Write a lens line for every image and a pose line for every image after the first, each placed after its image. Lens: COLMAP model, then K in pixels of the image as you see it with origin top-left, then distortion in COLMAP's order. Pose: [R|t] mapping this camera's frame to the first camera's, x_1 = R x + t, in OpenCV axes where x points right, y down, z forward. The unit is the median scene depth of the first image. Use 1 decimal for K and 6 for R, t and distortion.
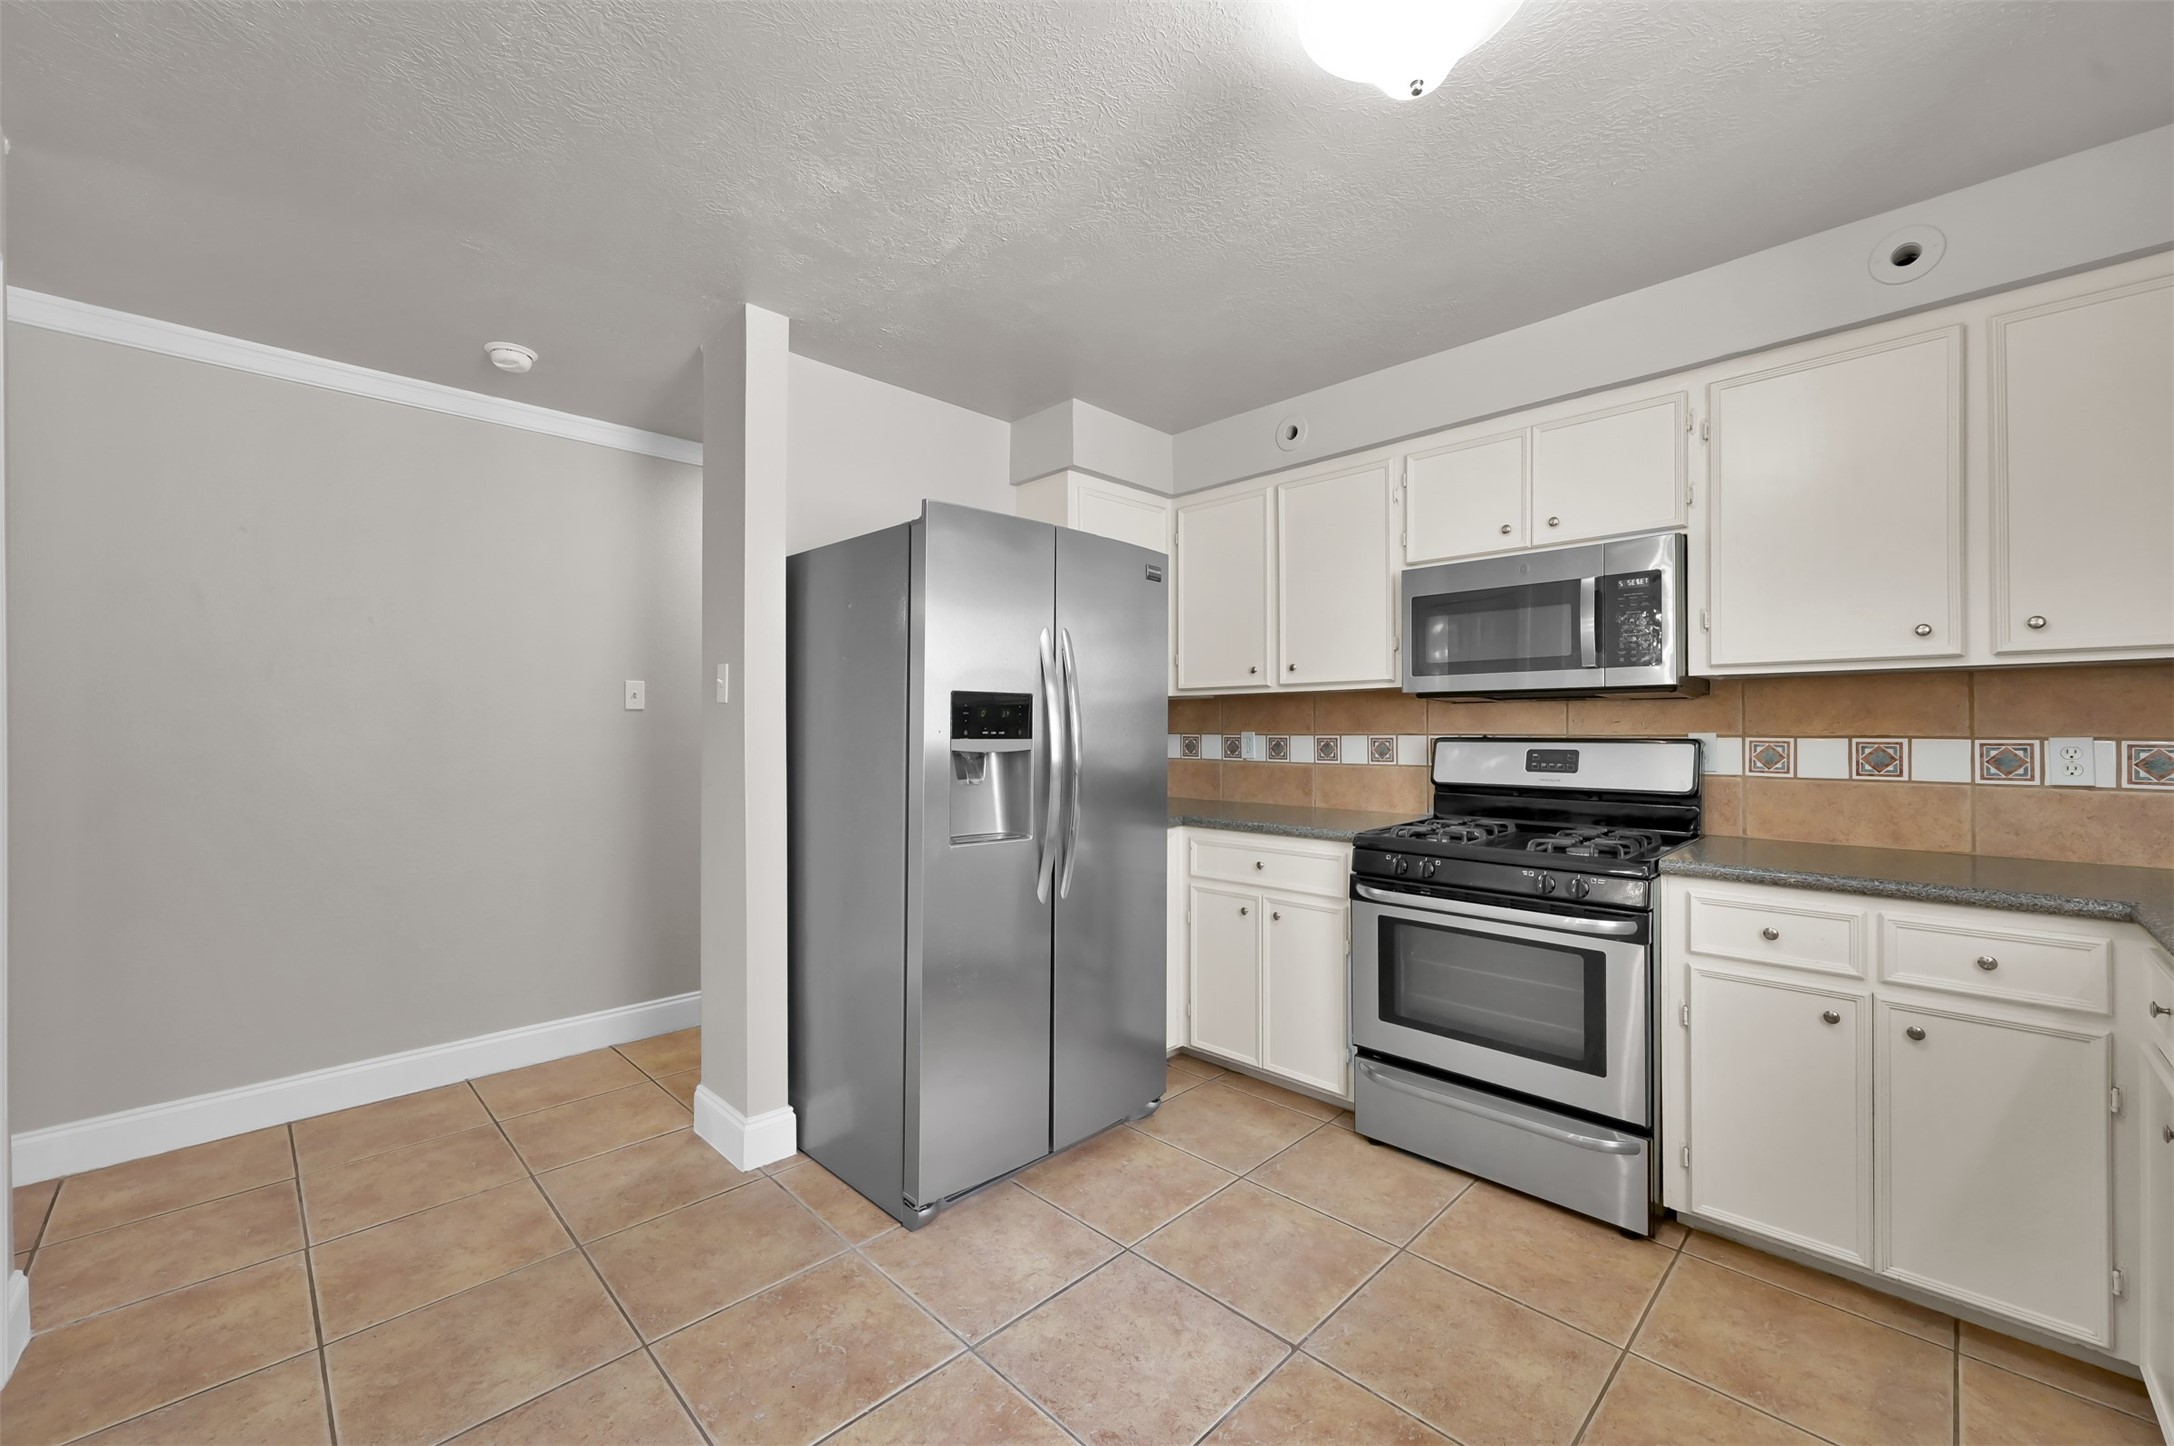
lens RADIAL K [[863.6, 0, 1081.6], [0, 863.6, 719.1], [0, 0, 1]] dist [0.002396, 0.000337]
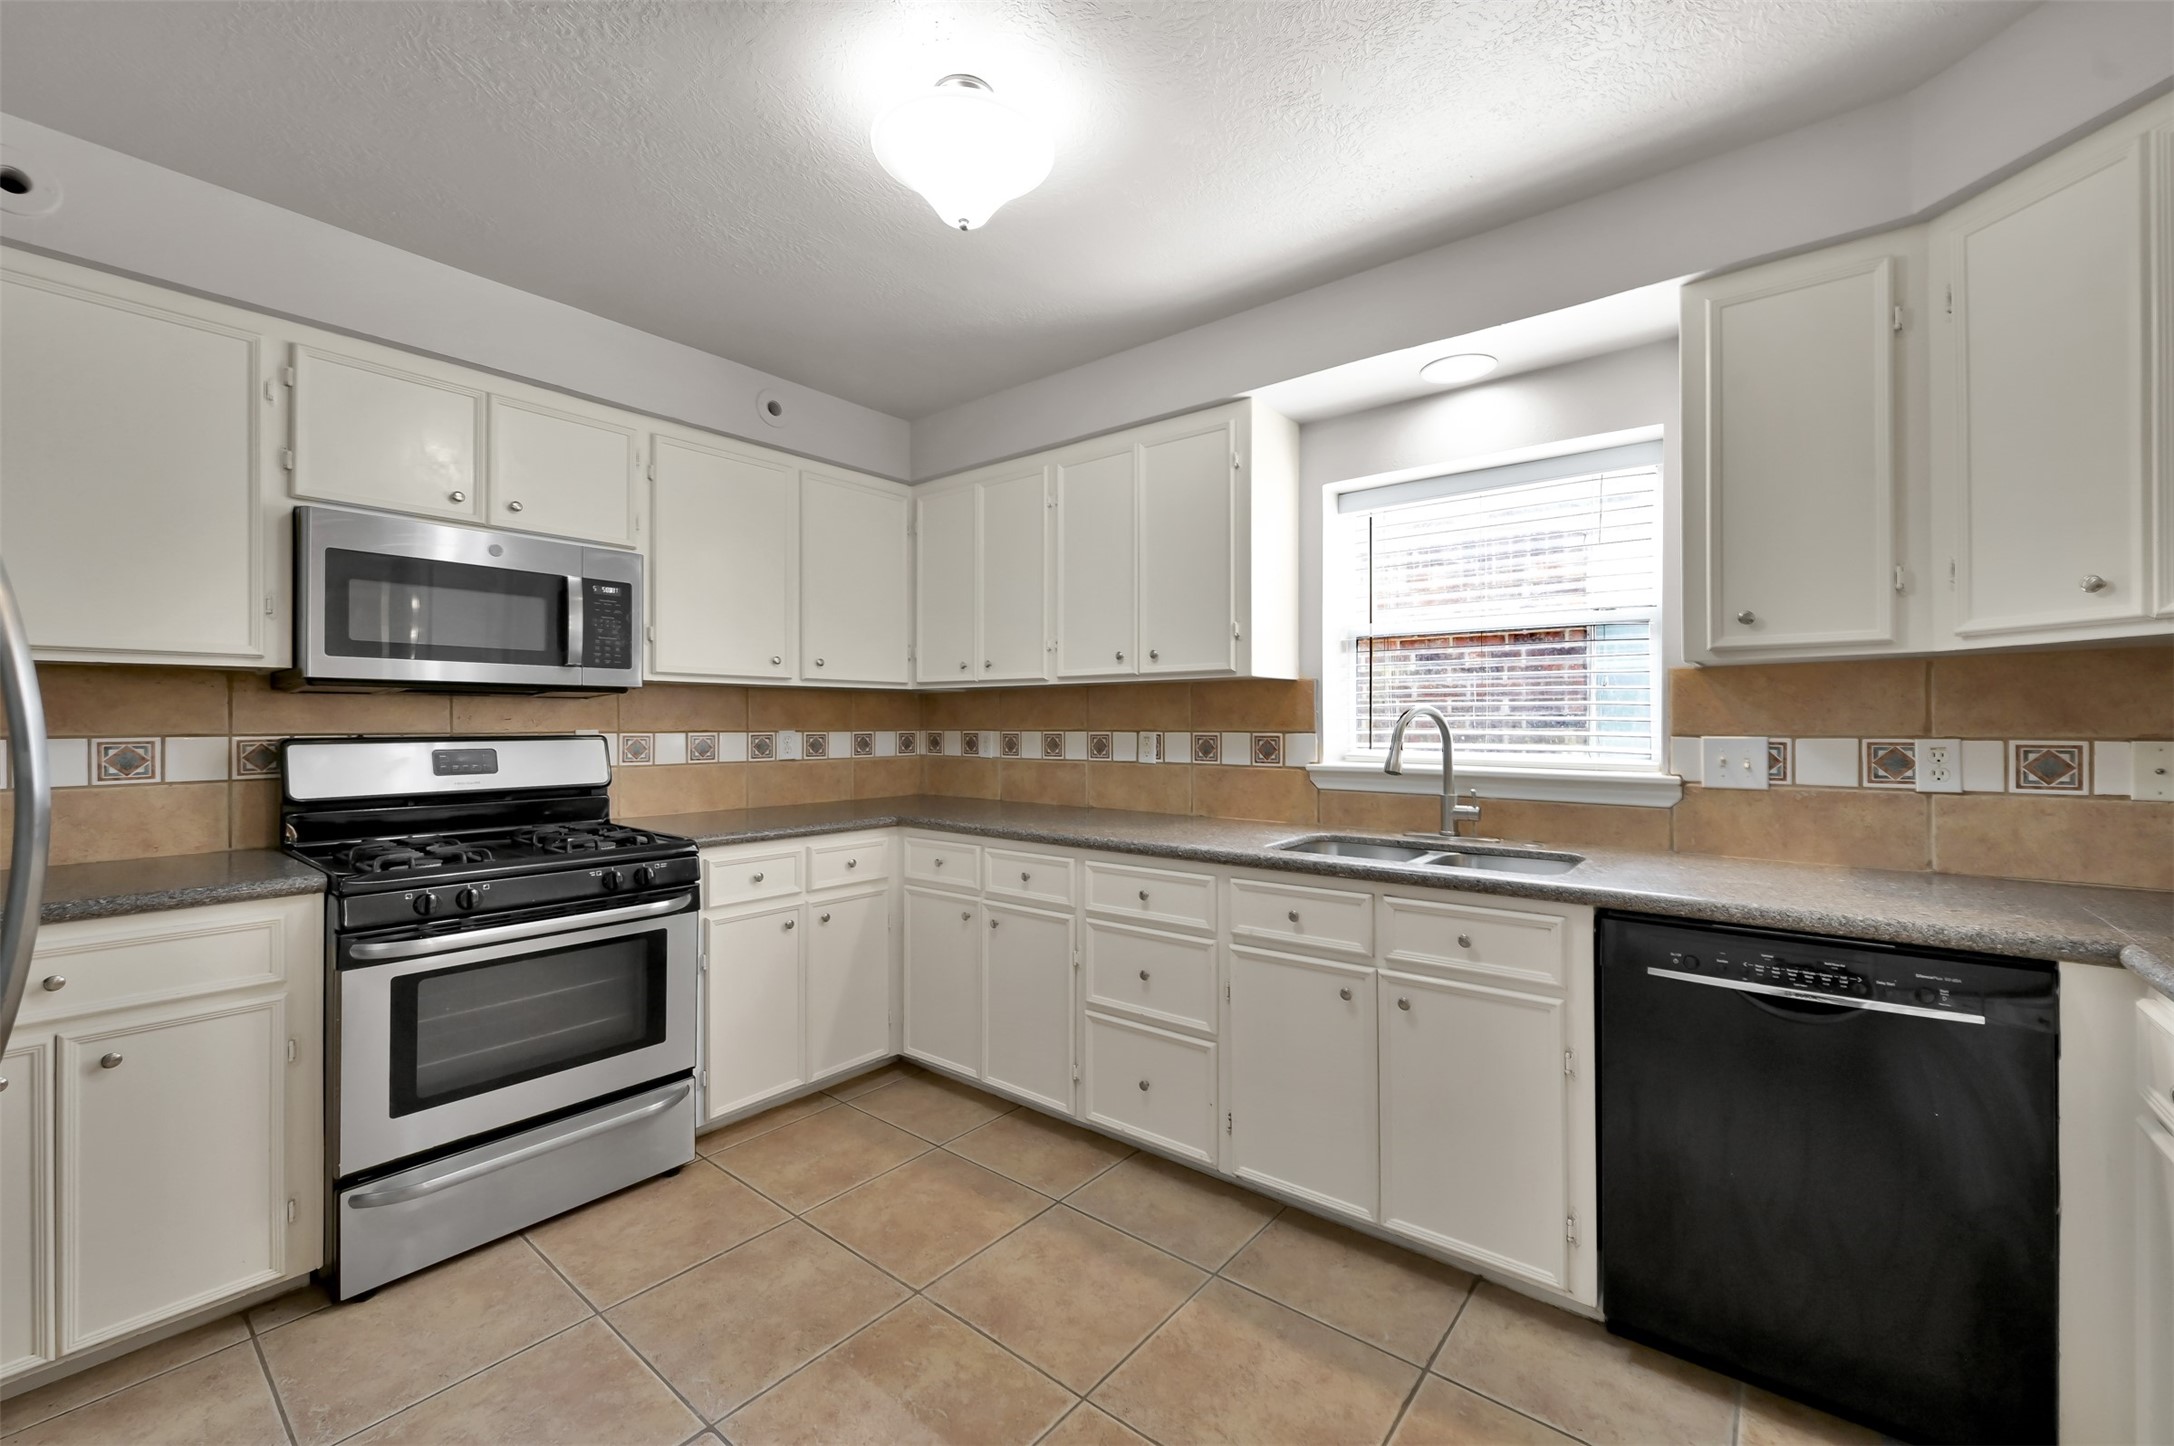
lens RADIAL K [[863.6, 0, 1081.6], [0, 863.6, 719.1], [0, 0, 1]] dist [0.002396, 0.000337]
pose [[-0.104035, 0.006650, 0.994551, -0.525953], [-0.008220, 0.999938, -0.007546, 0.006509], [-0.994540, -0.008960, -0.103973, 0.563152]]
